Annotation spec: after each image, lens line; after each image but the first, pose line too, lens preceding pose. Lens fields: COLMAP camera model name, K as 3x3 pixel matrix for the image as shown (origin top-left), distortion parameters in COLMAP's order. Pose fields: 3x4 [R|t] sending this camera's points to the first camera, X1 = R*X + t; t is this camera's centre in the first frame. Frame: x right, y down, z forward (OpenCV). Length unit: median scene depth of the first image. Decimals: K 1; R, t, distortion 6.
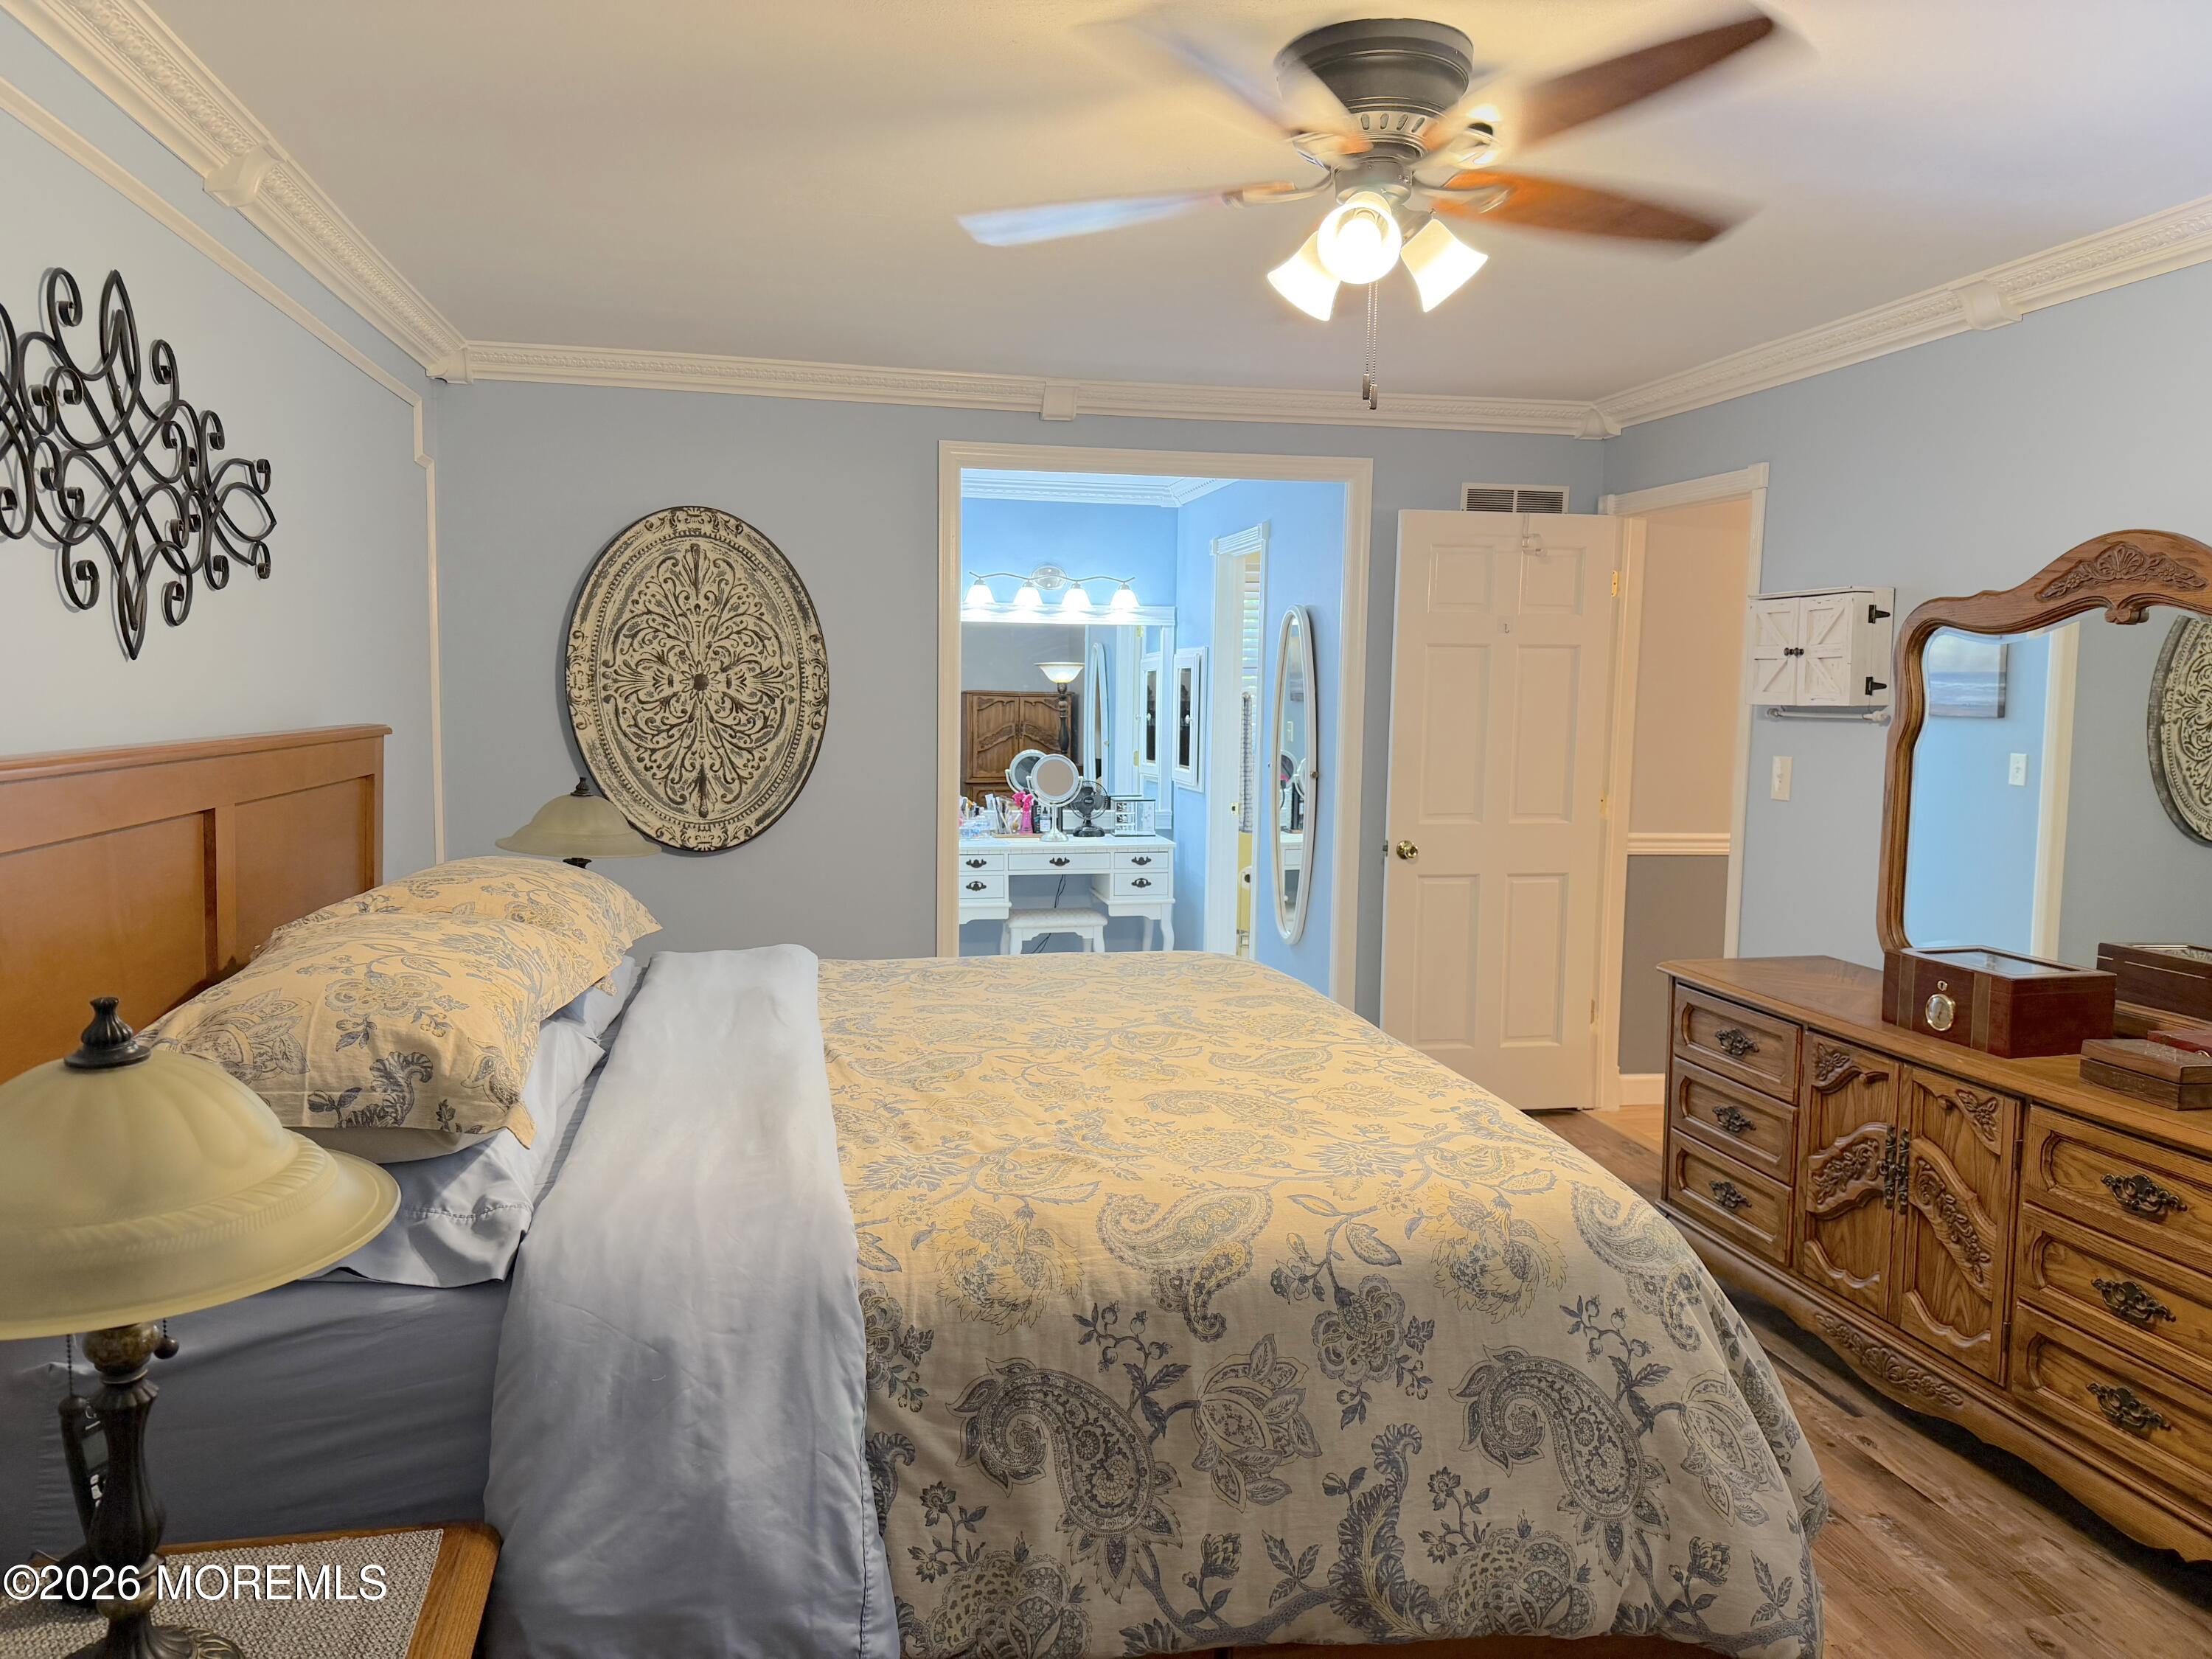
lens RADIAL K [[1576.5, 0, 1108.6], [0, 1576.5, 826.3], [0, 0, 1]] dist [0.029586, -0.023740]
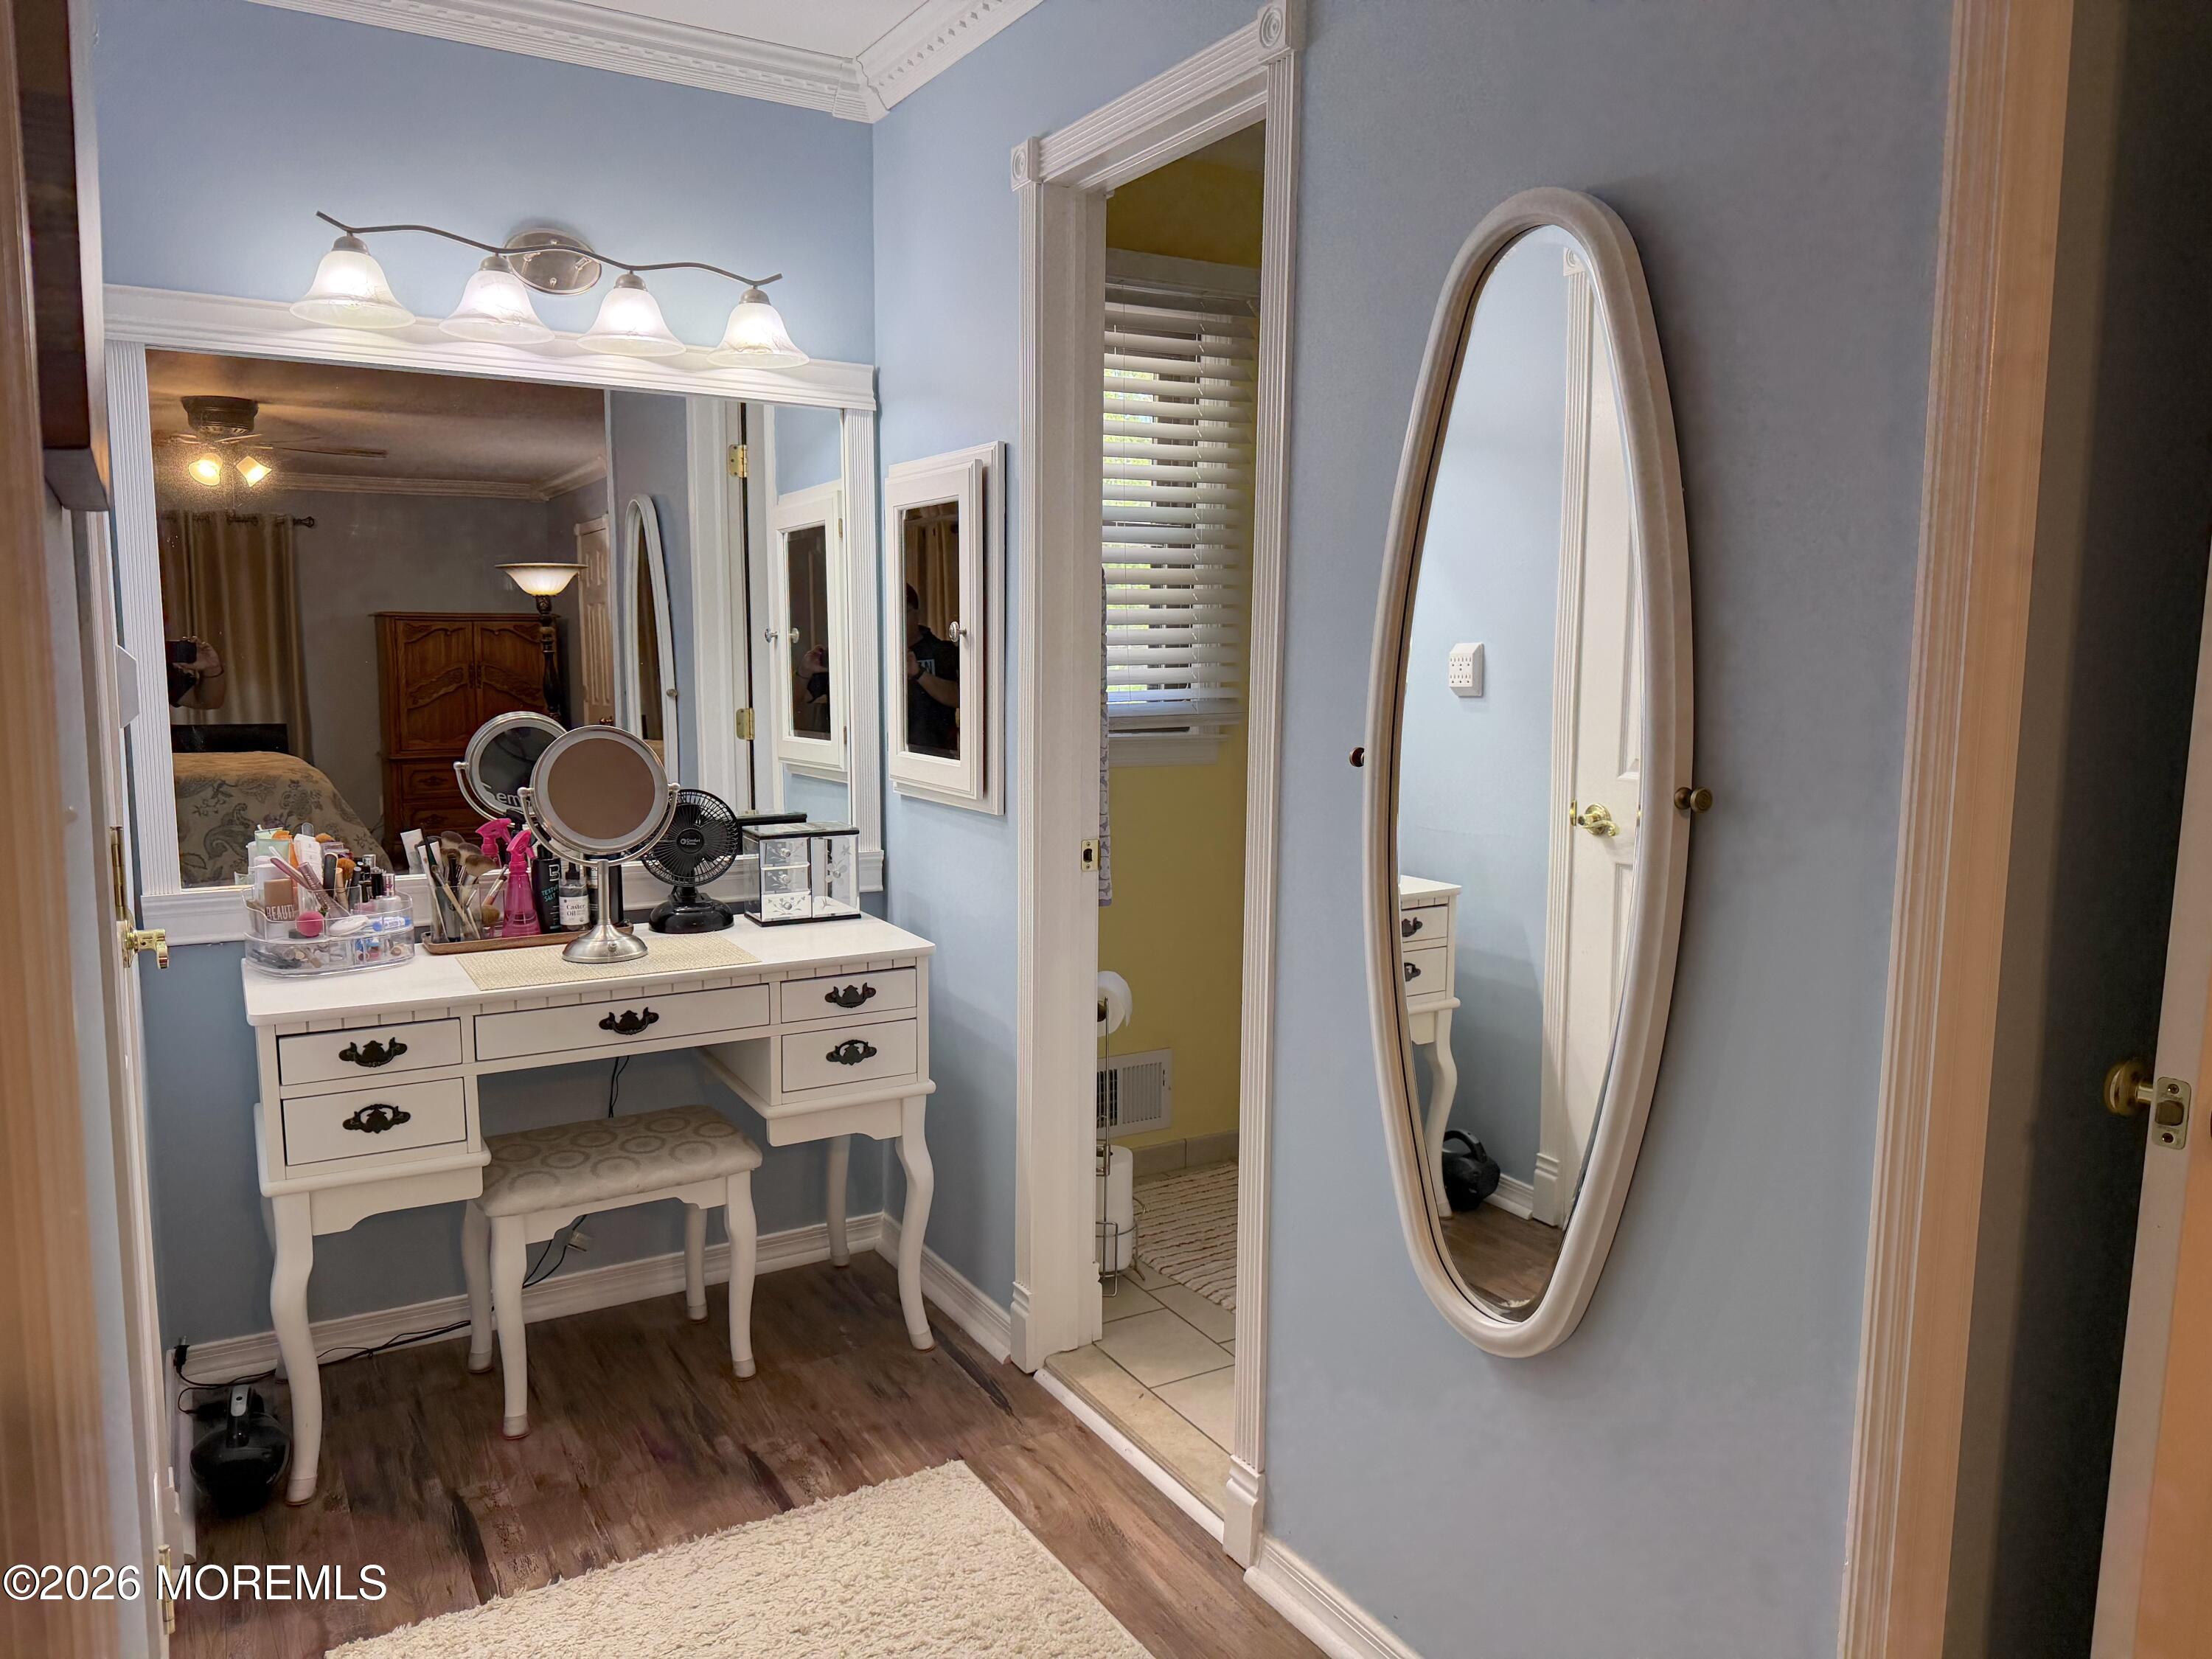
lens RADIAL K [[1566.6, 0, 1168.2], [0, 1566.6, 829.4], [0, 0, 1]] dist [0.062312, -0.001063]
pose [[0.938044, -0.047756, 0.343211, -0.035764], [0.034126, 0.998375, 0.045647, -0.033376], [-0.344833, -0.031107, 0.938149, 0.583748]]
